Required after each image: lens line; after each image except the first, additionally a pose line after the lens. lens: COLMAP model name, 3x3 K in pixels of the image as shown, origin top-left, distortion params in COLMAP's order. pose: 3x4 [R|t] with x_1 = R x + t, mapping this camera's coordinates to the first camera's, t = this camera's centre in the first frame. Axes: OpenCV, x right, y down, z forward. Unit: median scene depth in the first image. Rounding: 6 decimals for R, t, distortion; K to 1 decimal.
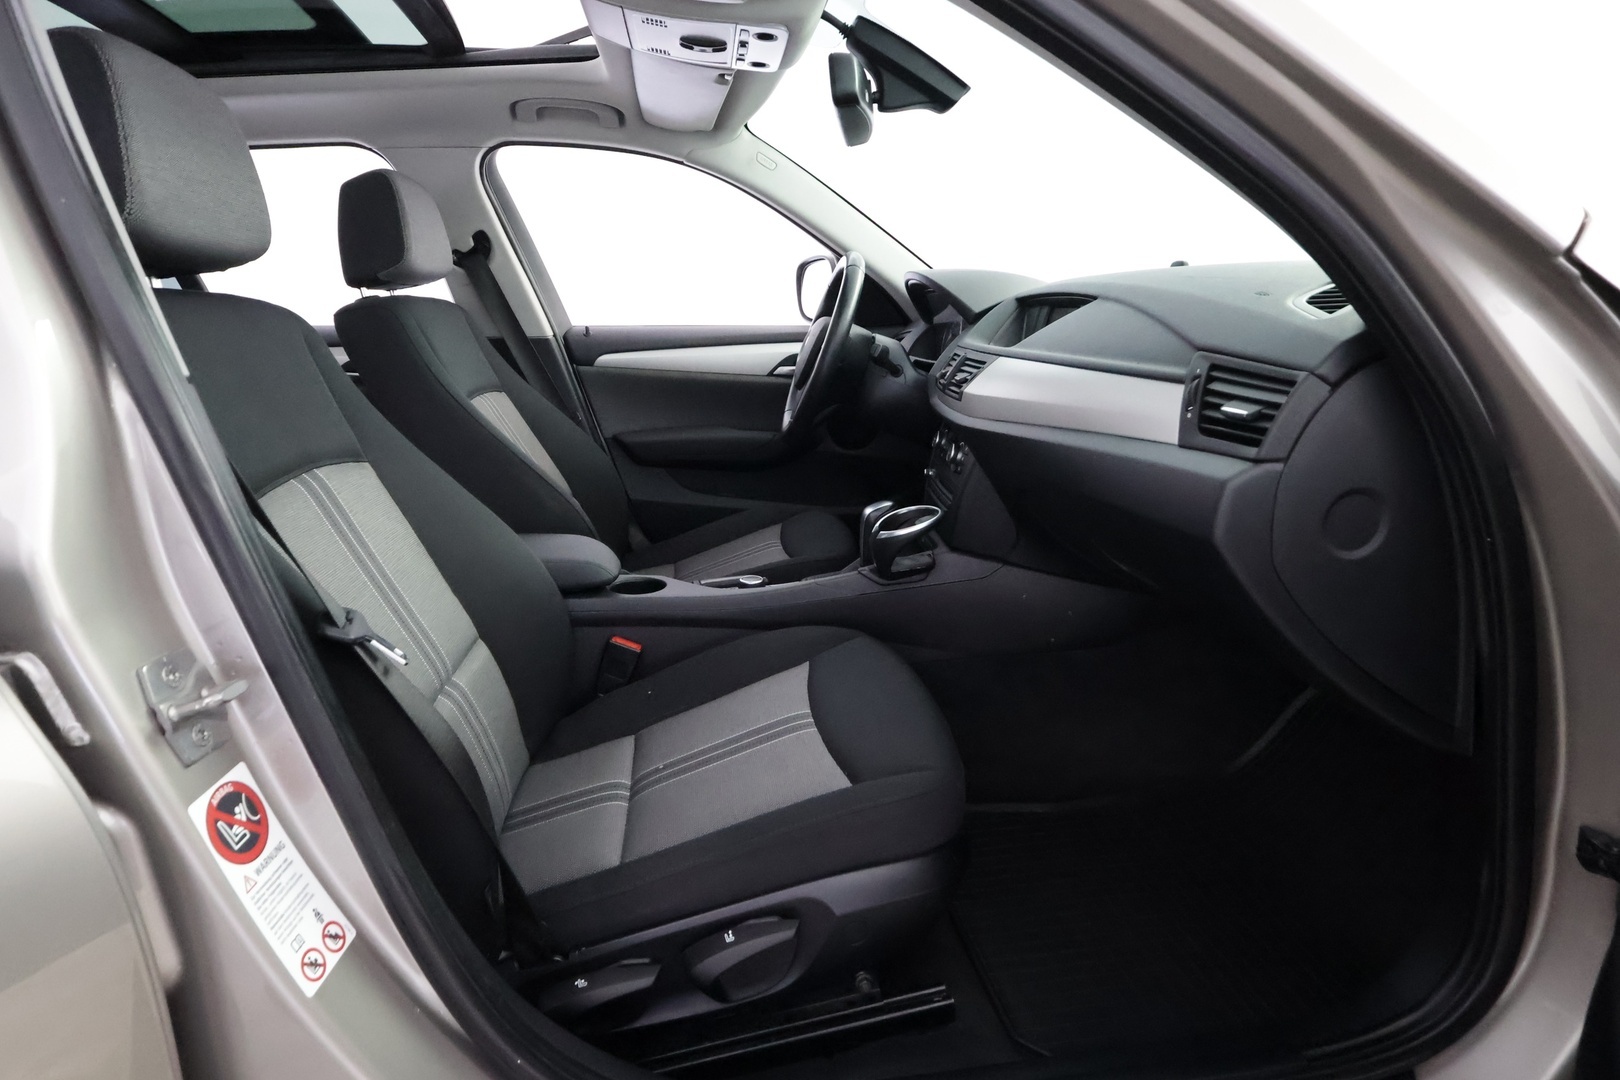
lens RADIAL K [[901.3, 0, 810.4], [0, 901.3, 542.4], [0, 0, 1]] dist [-0.003655, -0.001641]
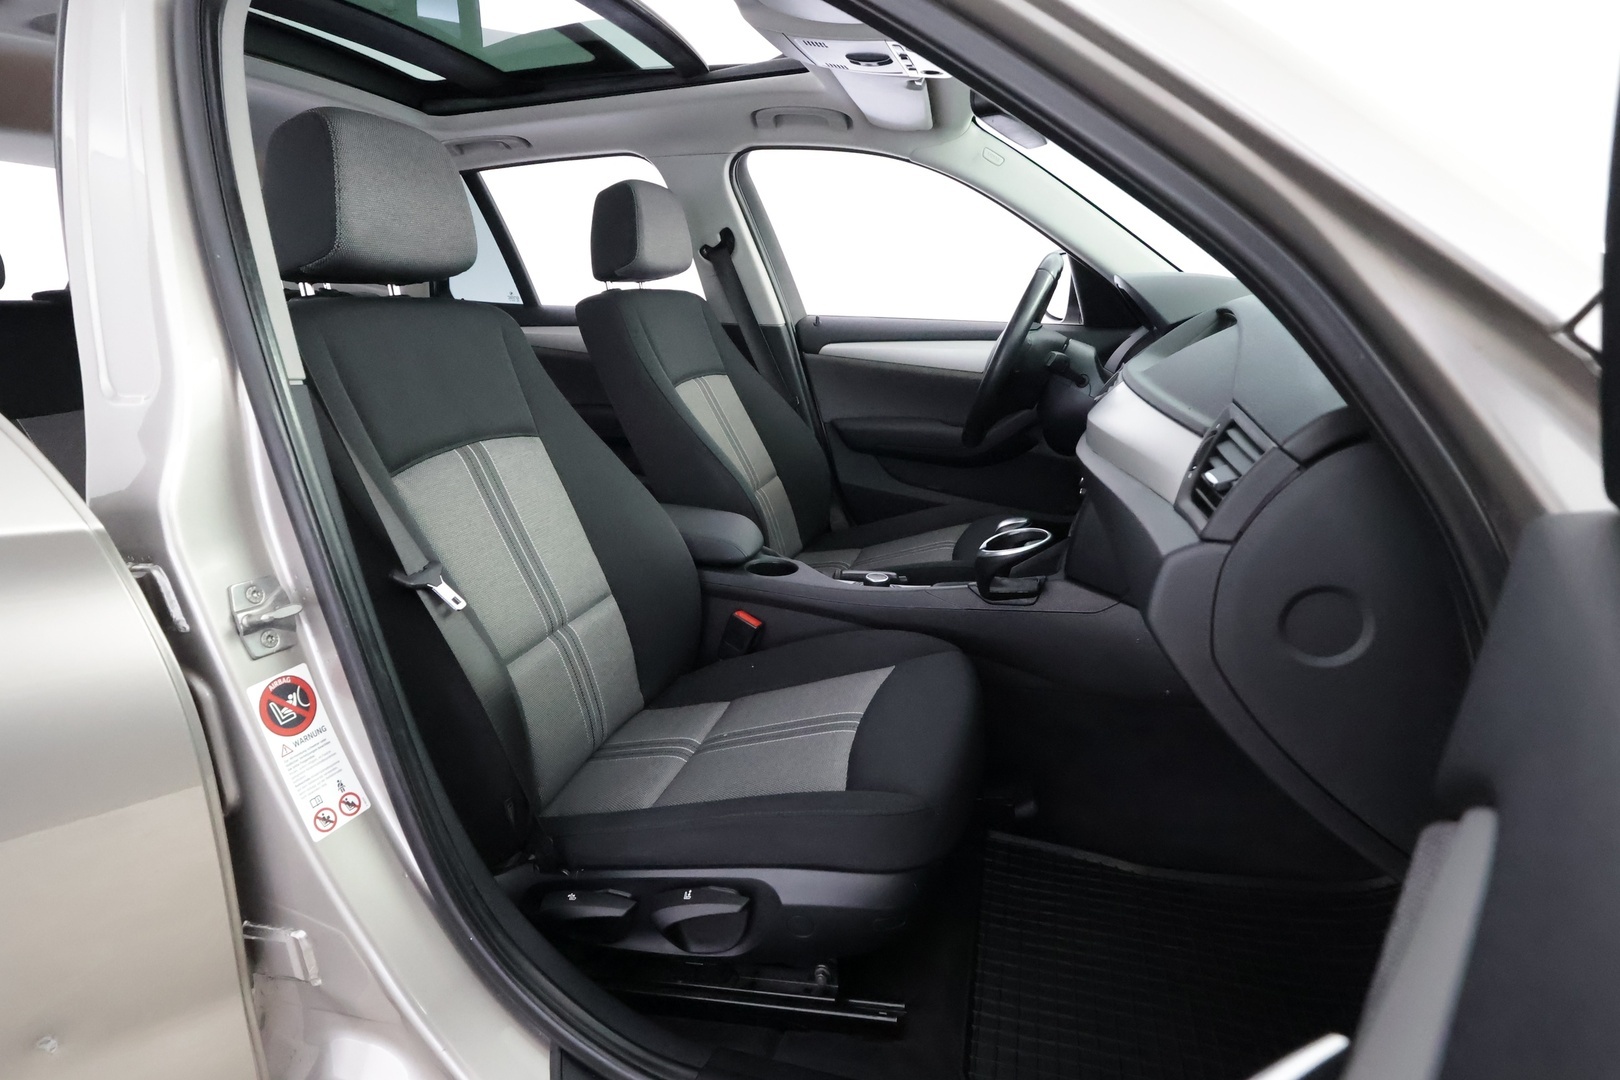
lens RADIAL K [[907.9, 0, 810.0], [0, 907.9, 540.0], [0, 0, 1]] dist [-0.010498, 0.000332]
pose [[0.914519, 0.131589, -0.382543, 0.288458], [-0.119810, 0.991296, 0.054570, -0.054782], [0.386394, -0.004072, 0.922325, 0.013505]]
